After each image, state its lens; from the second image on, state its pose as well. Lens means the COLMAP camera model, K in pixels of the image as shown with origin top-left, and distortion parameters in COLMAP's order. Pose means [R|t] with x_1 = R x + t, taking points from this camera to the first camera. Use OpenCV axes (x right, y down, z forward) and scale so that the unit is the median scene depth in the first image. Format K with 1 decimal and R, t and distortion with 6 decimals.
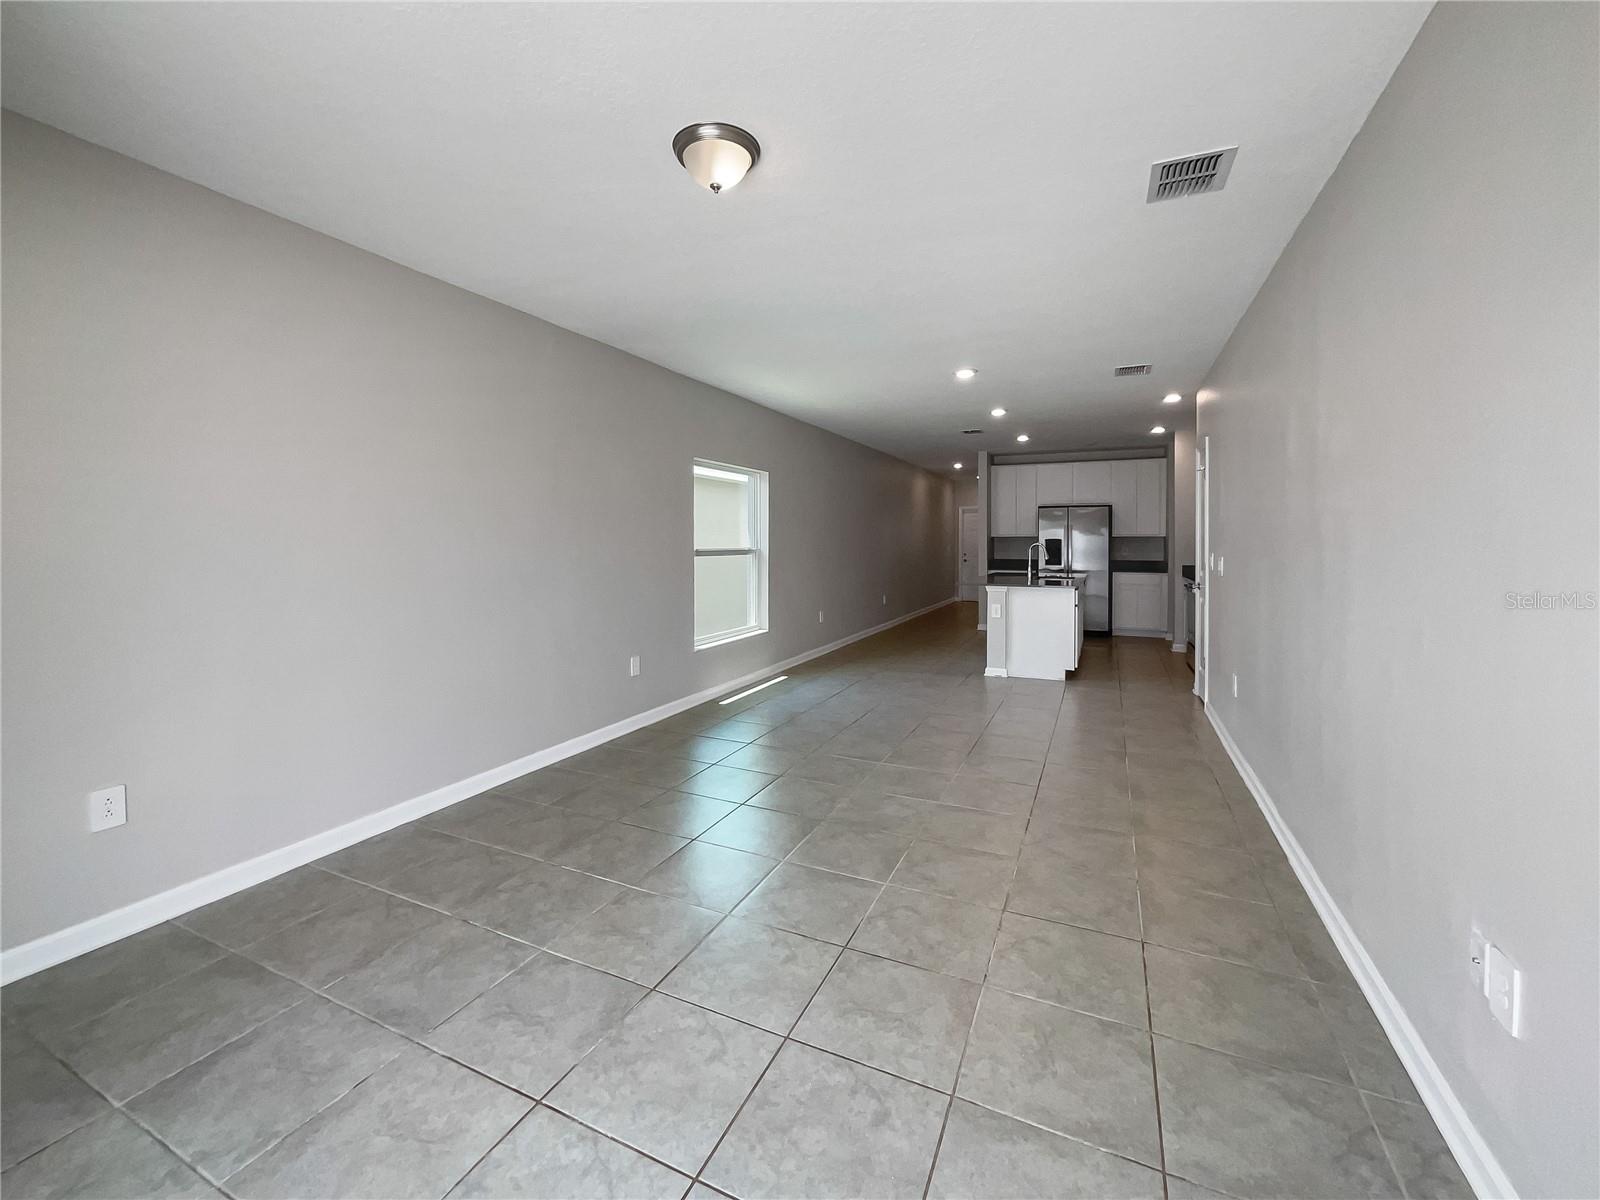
lens RADIAL K [[663.8, 0, 800.9], [0, 663.8, 556.9], [0, 0, 1]] dist [0.001658, 0.000372]
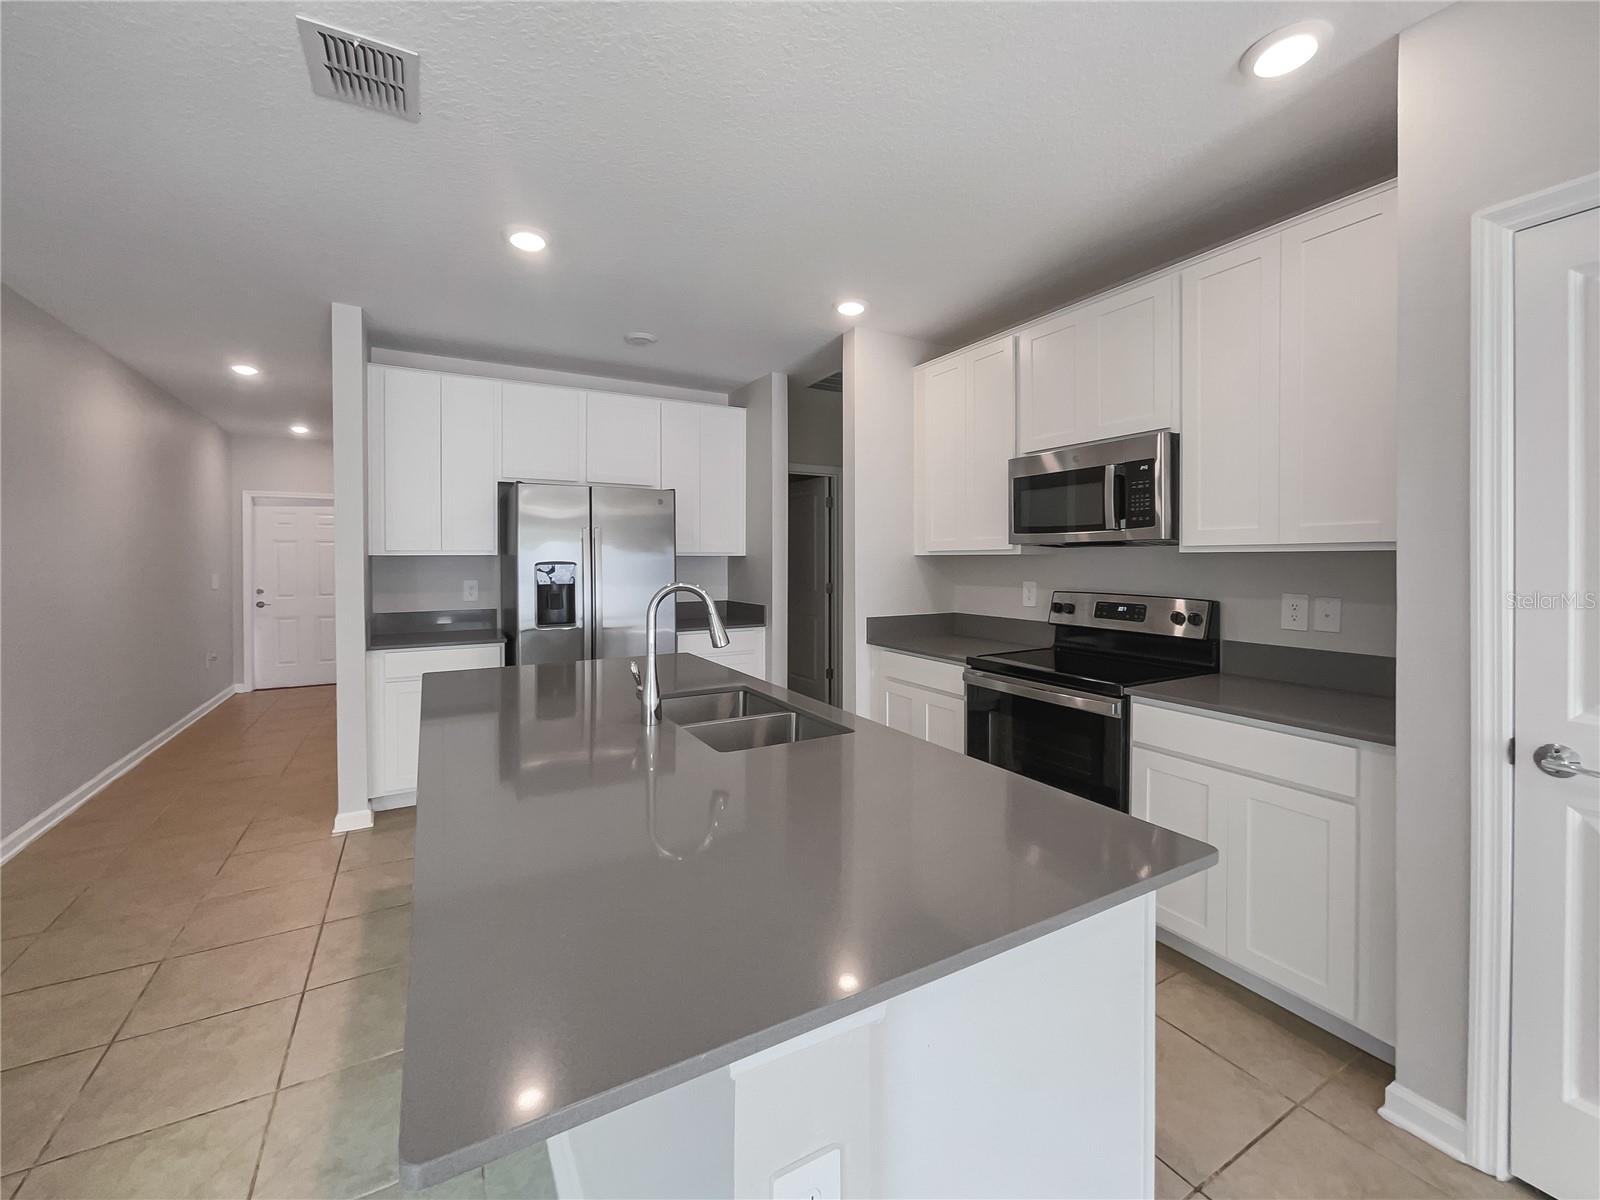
lens RADIAL K [[663.8, 0, 800.9], [0, 663.8, 556.9], [0, 0, 1]] dist [0.001658, 0.000372]
pose [[0.584926, -0.005653, 0.811067, 0.206062], [0.025189, 0.999620, -0.011198, -0.031969], [-0.810695, 0.026980, 0.584846, 0.954697]]
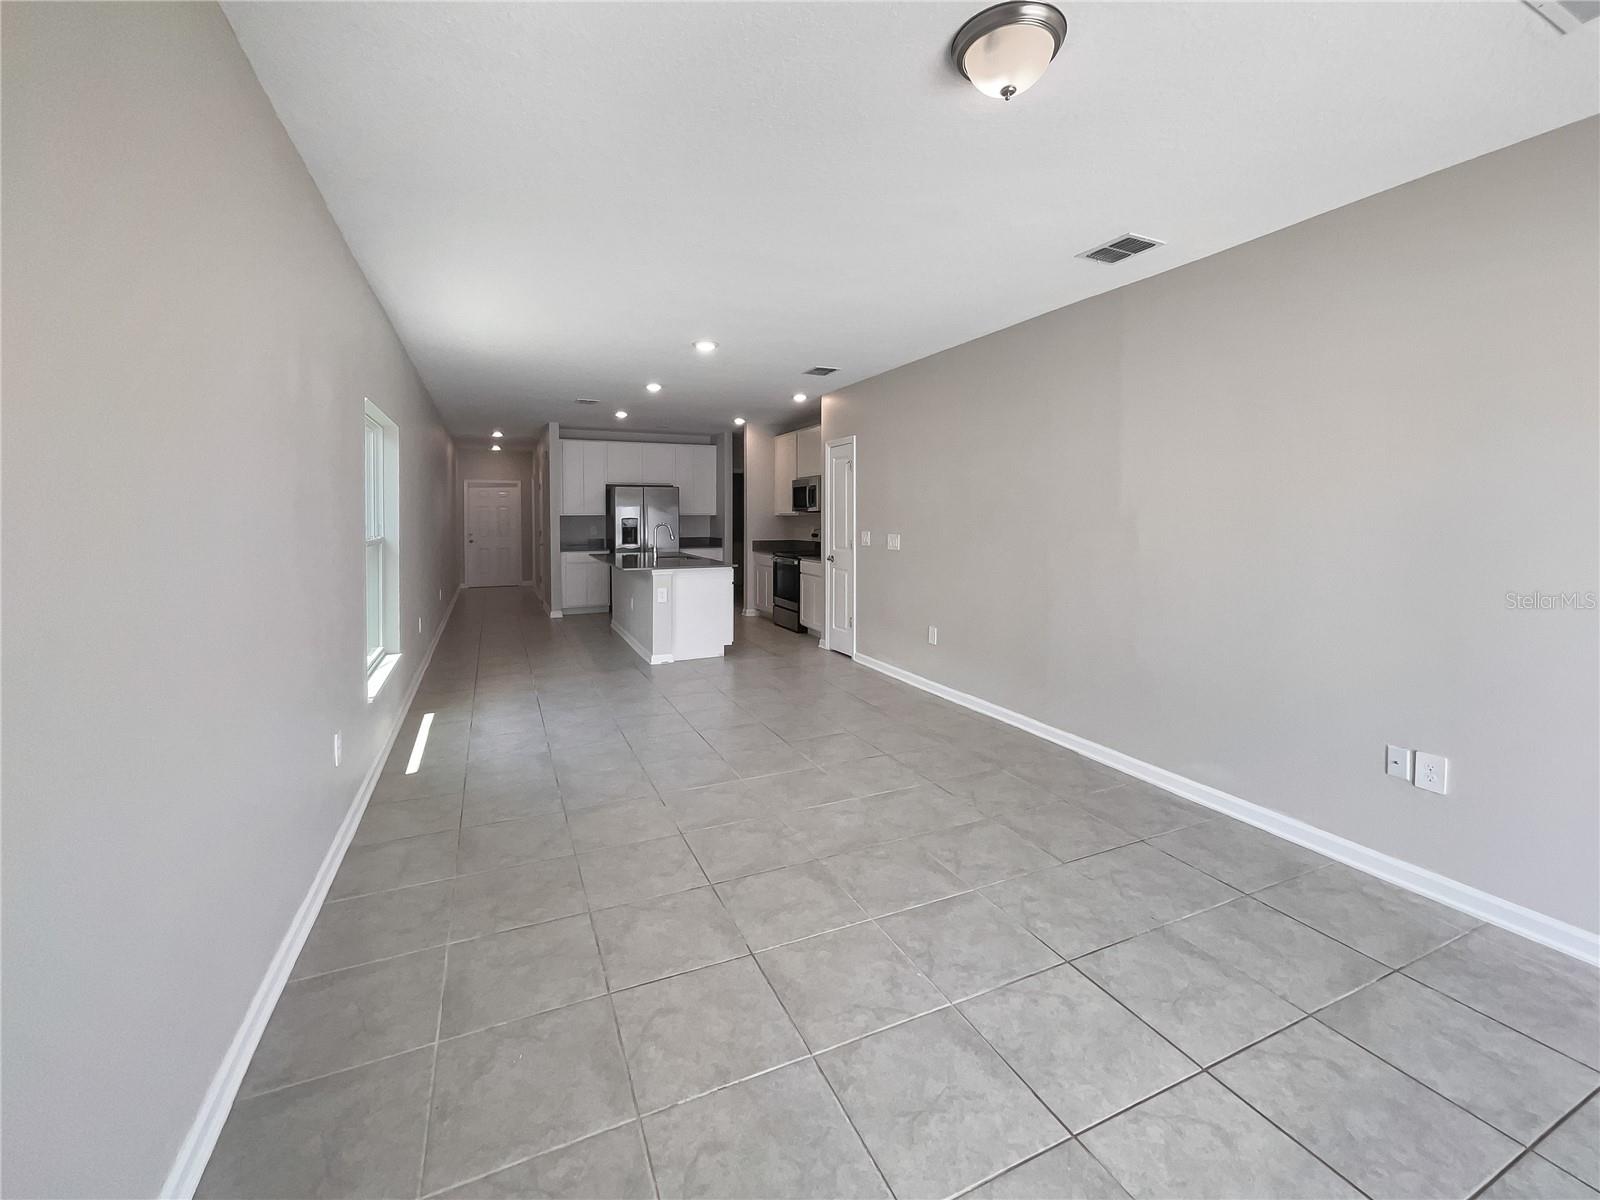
lens RADIAL K [[664.3, 0, 802.5], [0, 664.3, 527.8], [0, 0, 1]] dist [-0.000275, 0.000596]
pose [[0.655816, -0.016166, 0.754748, -0.301405], [0.021510, 0.999765, 0.002723, -0.013853], [-0.754615, 0.014449, 0.656009, 0.224265]]
